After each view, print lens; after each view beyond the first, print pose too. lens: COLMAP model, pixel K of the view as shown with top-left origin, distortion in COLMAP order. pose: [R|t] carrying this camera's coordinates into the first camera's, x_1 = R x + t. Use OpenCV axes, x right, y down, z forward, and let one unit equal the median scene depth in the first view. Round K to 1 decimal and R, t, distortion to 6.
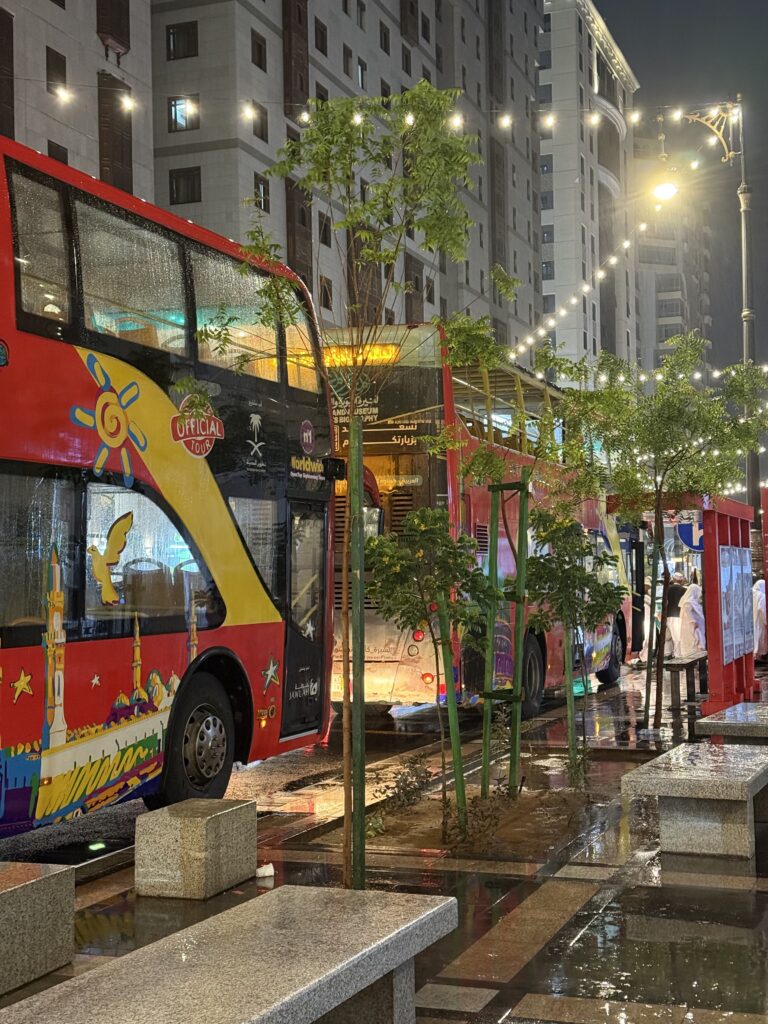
lens RADIAL K [[1441.7, 0, 384.0], [0, 1441.7, 512.0], [0, 0, 1]] dist [0.078816, -0.053414]
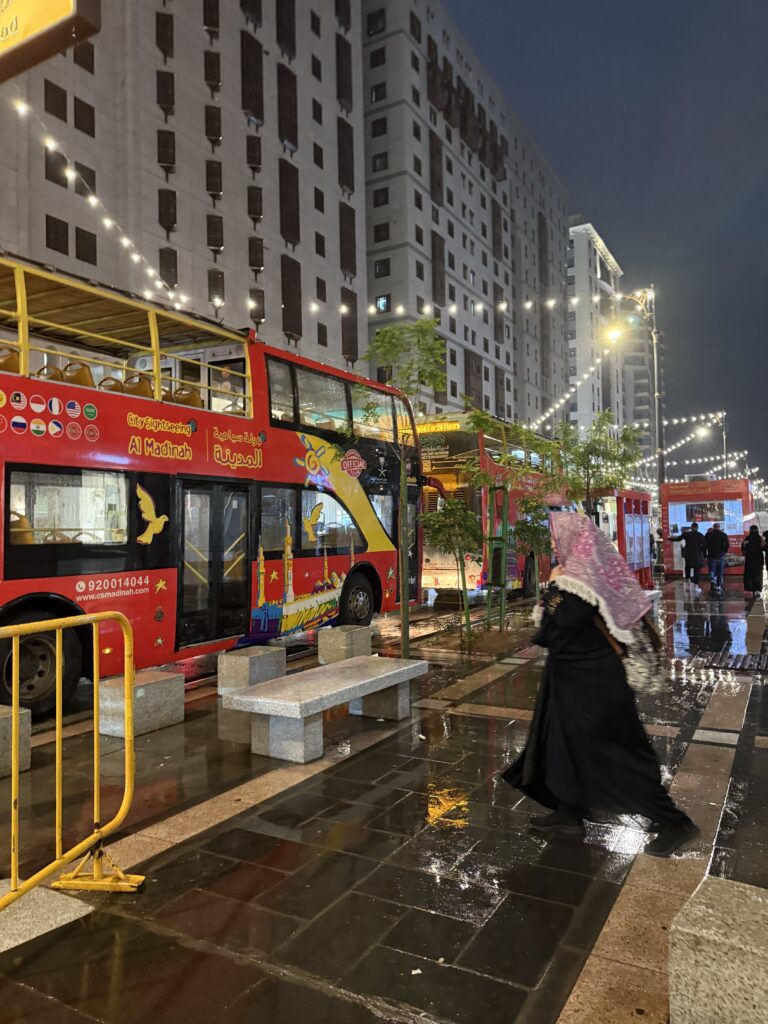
lens RADIAL K [[720.5, 0, 376.3], [0, 720.5, 504.7], [0, 0, 1]] dist [0.089914, -0.113598]
pose [[0.987279, -0.008649, -0.158759, 0.072468], [0.010377, 0.999896, 0.010059, -0.005111], [0.158656, -0.011578, 0.987266, -0.096675]]
